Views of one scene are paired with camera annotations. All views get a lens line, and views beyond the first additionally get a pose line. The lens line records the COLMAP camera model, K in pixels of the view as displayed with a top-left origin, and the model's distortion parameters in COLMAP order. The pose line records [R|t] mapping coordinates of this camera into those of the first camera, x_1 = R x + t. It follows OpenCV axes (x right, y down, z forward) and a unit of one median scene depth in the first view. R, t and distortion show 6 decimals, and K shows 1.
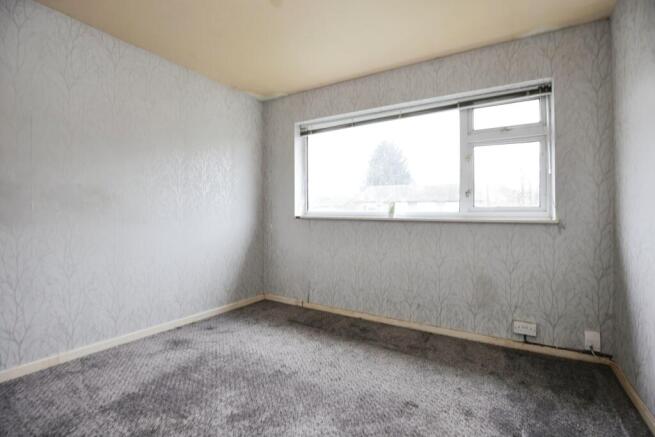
lens RADIAL K [[312.1, 0, 325.1], [0, 312.1, 217.4], [0, 0, 1]] dist [-0.030579, 0.006872]
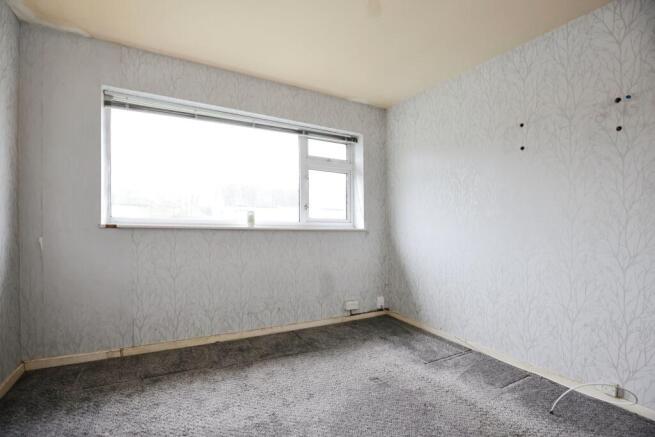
lens RADIAL K [[312.1, 0, 325.1], [0, 312.1, 217.4], [0, 0, 1]] dist [-0.030579, 0.006872]
pose [[0.481191, 0.024010, 0.876287, -0.586770], [-0.003818, 0.999673, -0.025295, -0.005392], [-0.876607, 0.008826, 0.481126, 0.362329]]
